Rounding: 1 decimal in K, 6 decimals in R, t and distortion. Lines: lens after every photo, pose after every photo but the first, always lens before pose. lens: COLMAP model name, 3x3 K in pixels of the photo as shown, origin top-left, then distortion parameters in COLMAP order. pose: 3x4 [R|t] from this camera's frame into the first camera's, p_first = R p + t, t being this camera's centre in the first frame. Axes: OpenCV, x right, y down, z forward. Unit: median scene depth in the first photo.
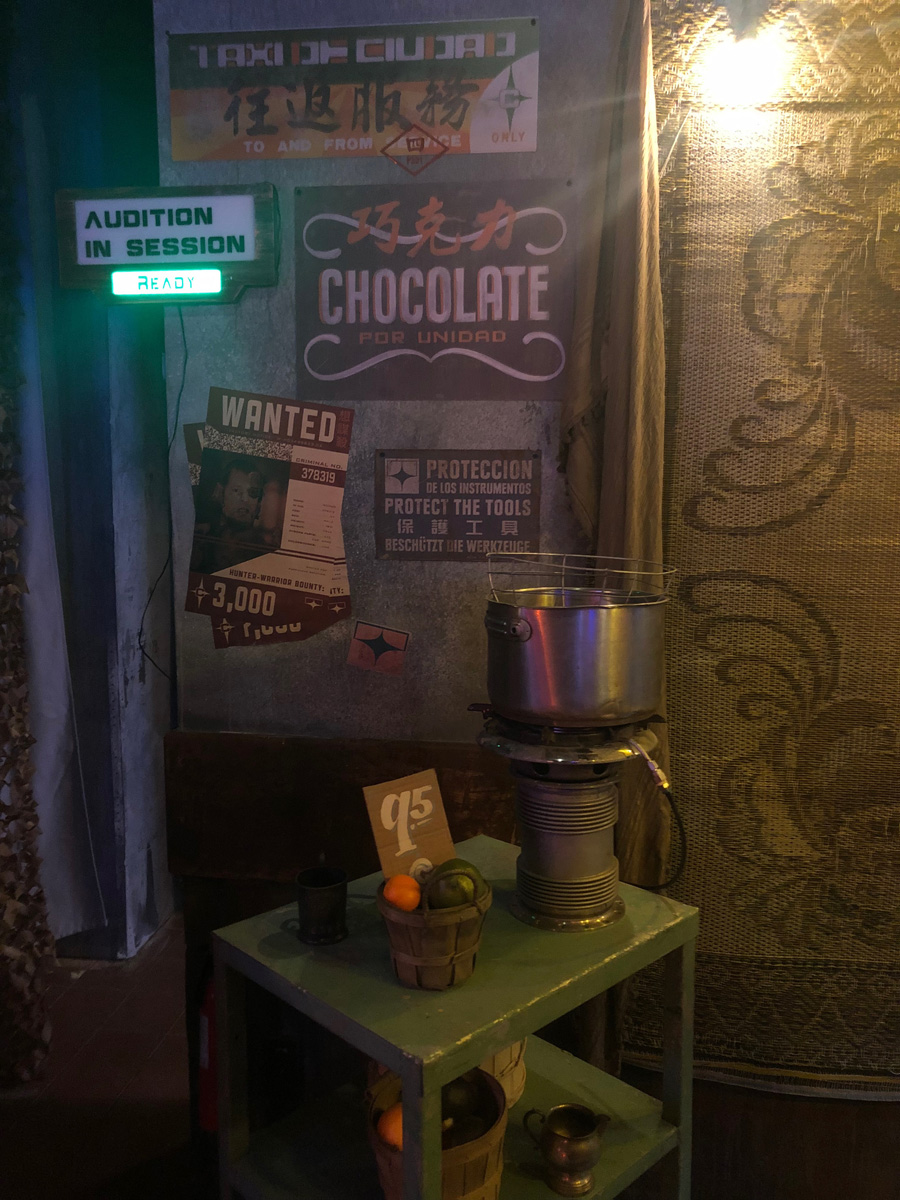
lens RADIAL K [[995.6, 0, 450.2], [0, 995.6, 600.4], [0, 0, 1]] dist [0.030815, -0.033990]
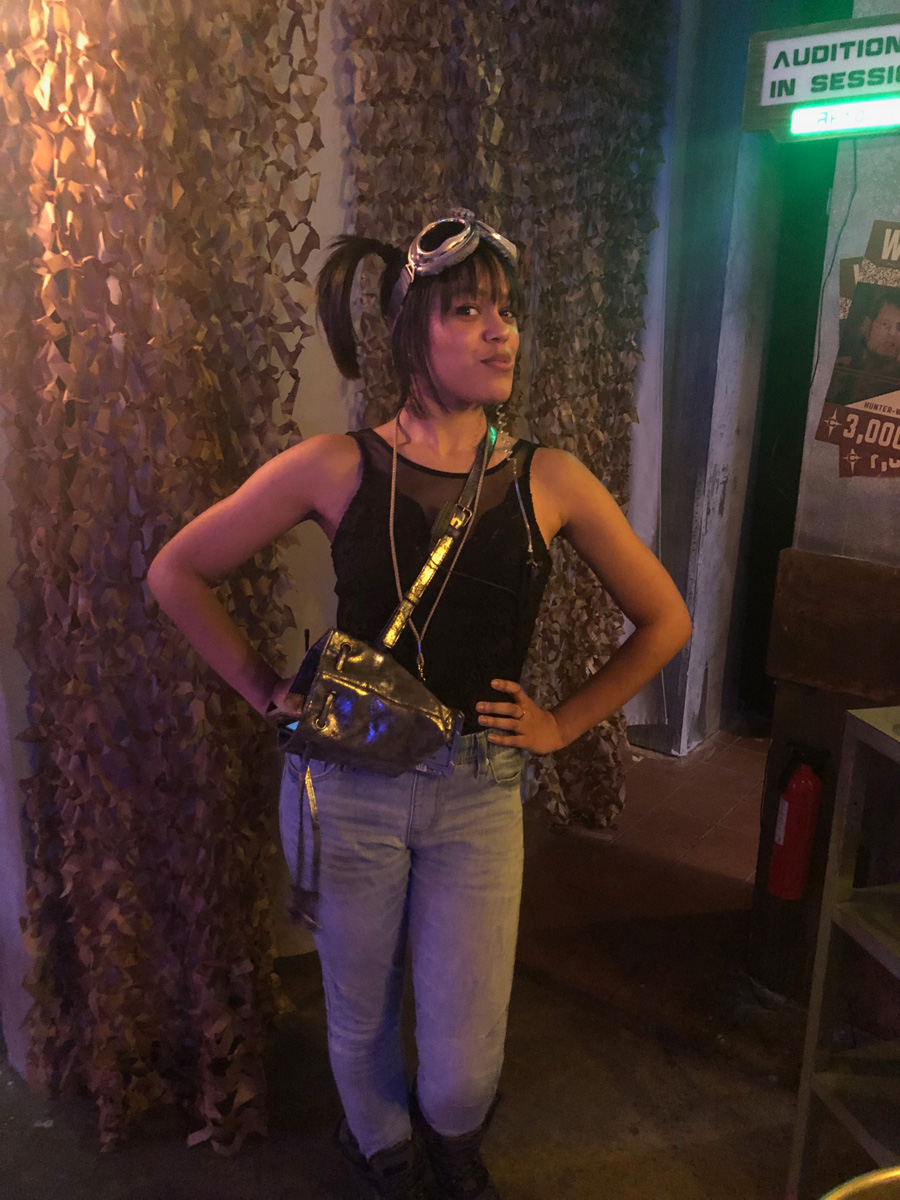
lens RADIAL K [[995.6, 0, 449.2], [0, 995.6, 599.1], [0, 0, 1]] dist [0.030815, -0.033990]
pose [[0.875582, 0.145208, -0.460729, -0.089354], [-0.081294, 0.984442, 0.155773, 0.044400], [0.476181, -0.098937, 0.873764, -0.147383]]
